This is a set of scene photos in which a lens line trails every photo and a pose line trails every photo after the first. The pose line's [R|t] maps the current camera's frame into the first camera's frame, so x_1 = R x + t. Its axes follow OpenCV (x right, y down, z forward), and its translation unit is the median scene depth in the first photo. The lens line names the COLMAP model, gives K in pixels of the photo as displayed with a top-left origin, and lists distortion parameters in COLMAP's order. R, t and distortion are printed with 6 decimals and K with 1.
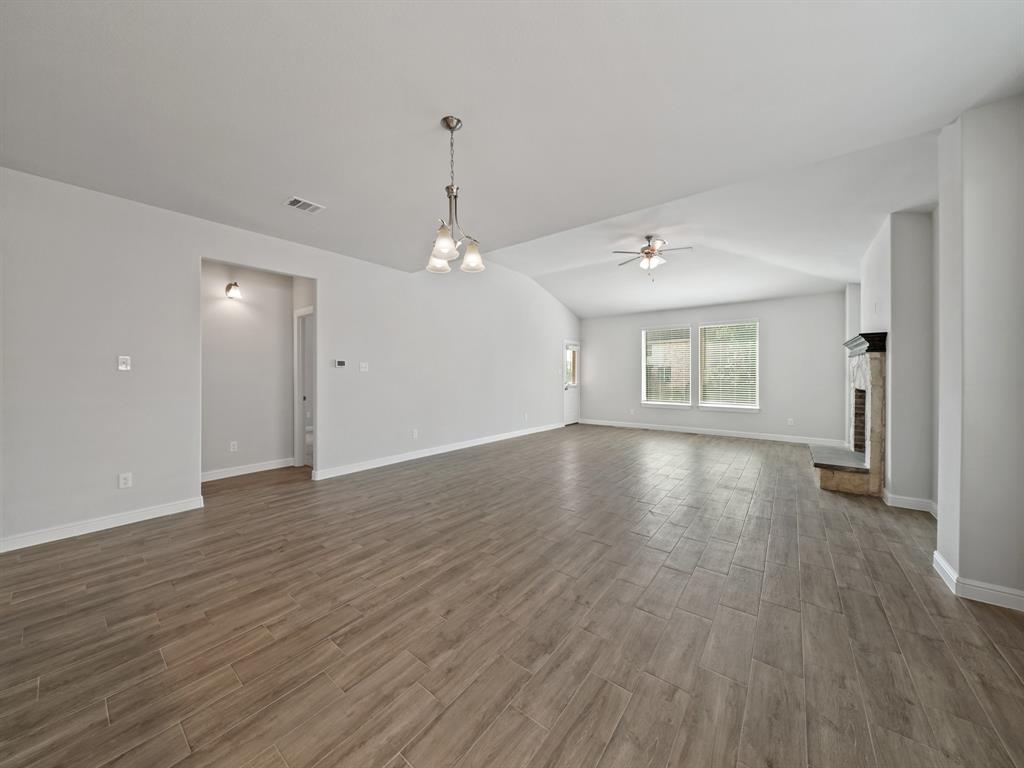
lens RADIAL K [[356.2, 0, 513.2], [0, 356.2, 378.6], [0, 0, 1]] dist [-0.005078, -0.000146]
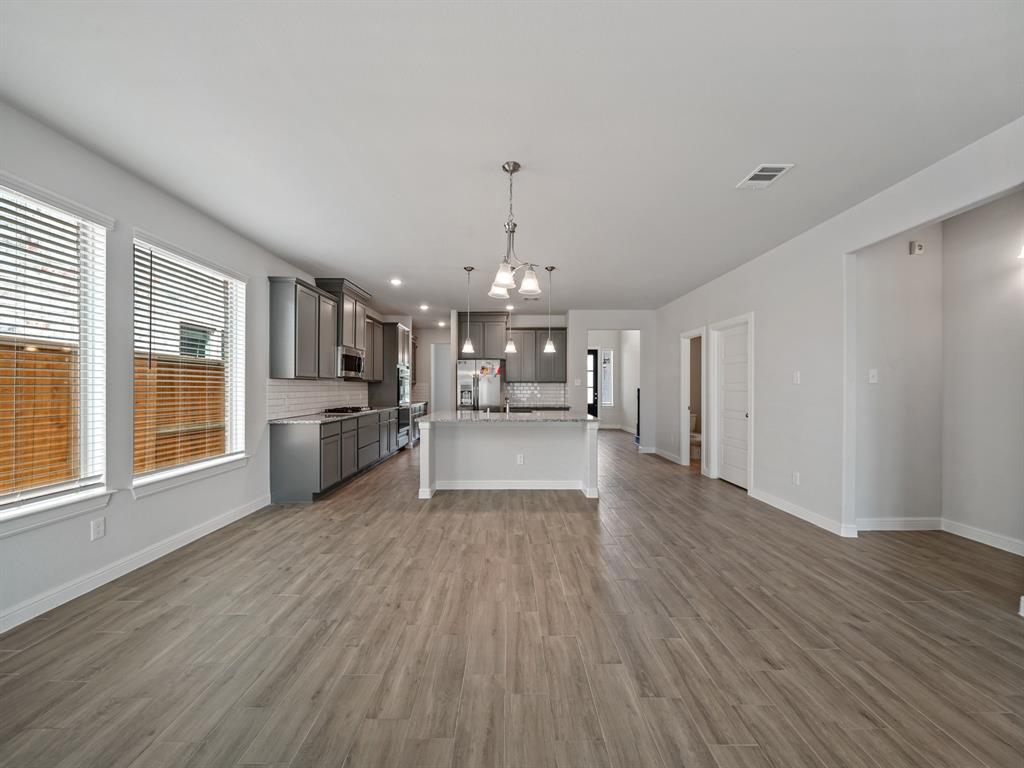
lens RADIAL K [[356.2, 0, 516.7], [0, 356.2, 384.8], [0, 0, 1]] dist [-0.005078, -0.000146]
pose [[-0.782403, -0.005869, -0.622745, 0.345930], [-0.006943, 0.999976, -0.000701, -0.017072], [0.622734, 0.003775, -0.782425, 1.247739]]
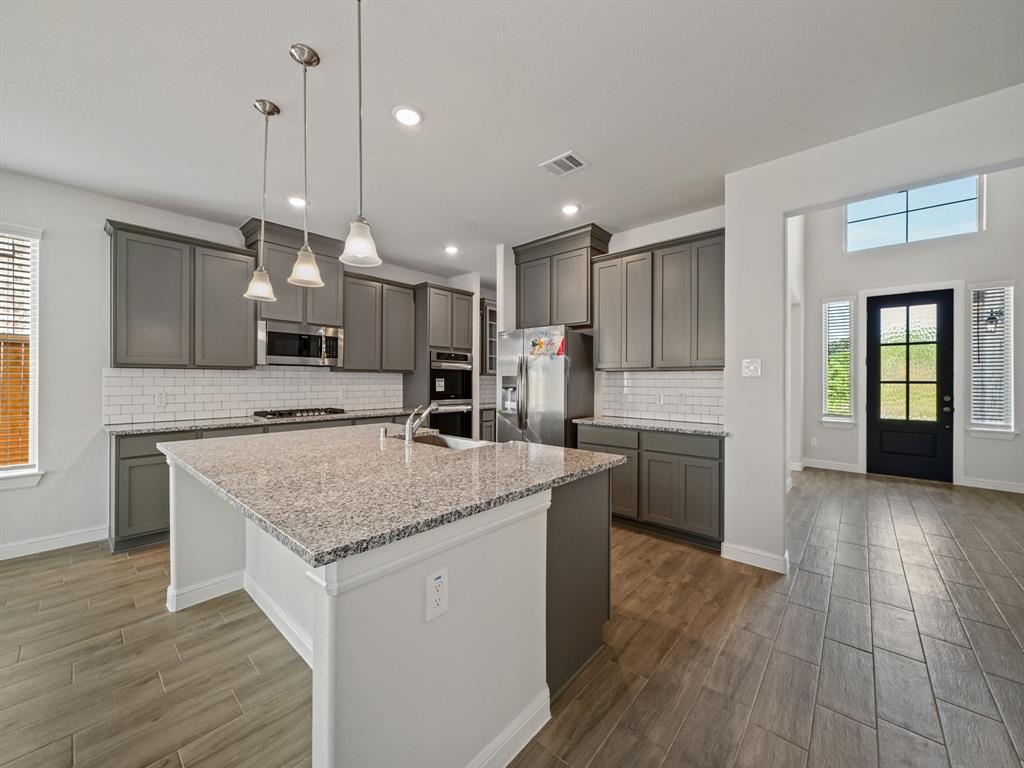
lens RADIAL K [[390.0, 0, 507.9], [0, 390.0, 378.7], [0, 0, 1]] dist [-0.003585, 0.000320]
pose [[-0.997735, -0.006018, 0.067000, -0.796685], [-0.005673, 0.999970, 0.005333, -0.015128], [-0.067030, 0.004941, -0.997739, 0.687560]]
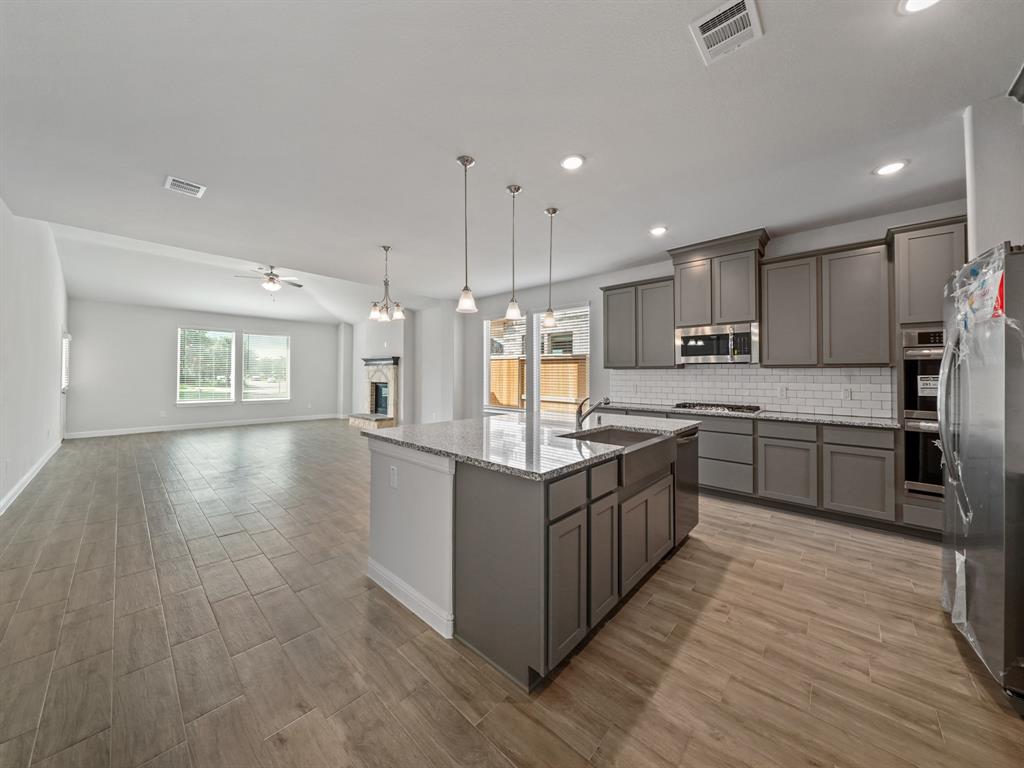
lens RADIAL K [[356.2, 0, 509.9], [0, 356.2, 374.3], [0, 0, 1]] dist [-0.005078, -0.000146]
pose [[0.075840, 0.002465, 0.997117, -1.334181], [0.003993, 0.999988, -0.002776, -0.009493], [-0.997112, 0.004192, 0.075829, 0.103974]]
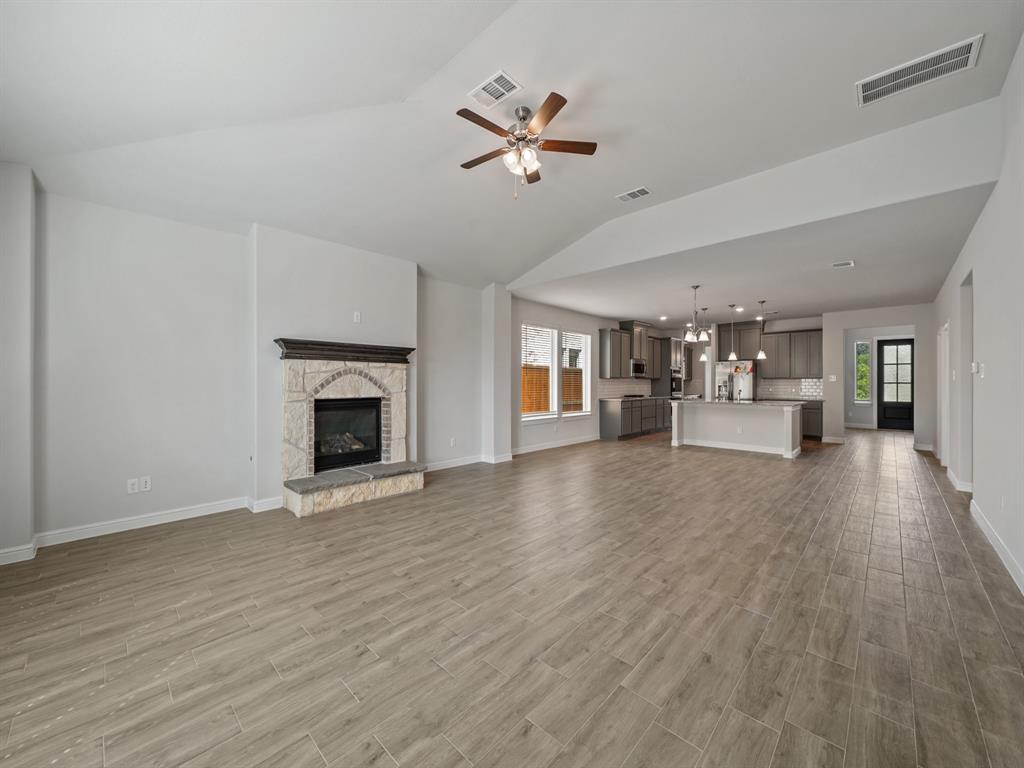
lens RADIAL K [[390.0, 0, 531.6], [0, 390.0, 382.0], [0, 0, 1]] dist [-0.003585, 0.000320]
pose [[-0.997330, -0.003383, 0.072945, 0.520447], [-0.002825, 0.999966, 0.007741, -0.026855], [-0.072968, 0.007514, -0.997306, 2.502824]]
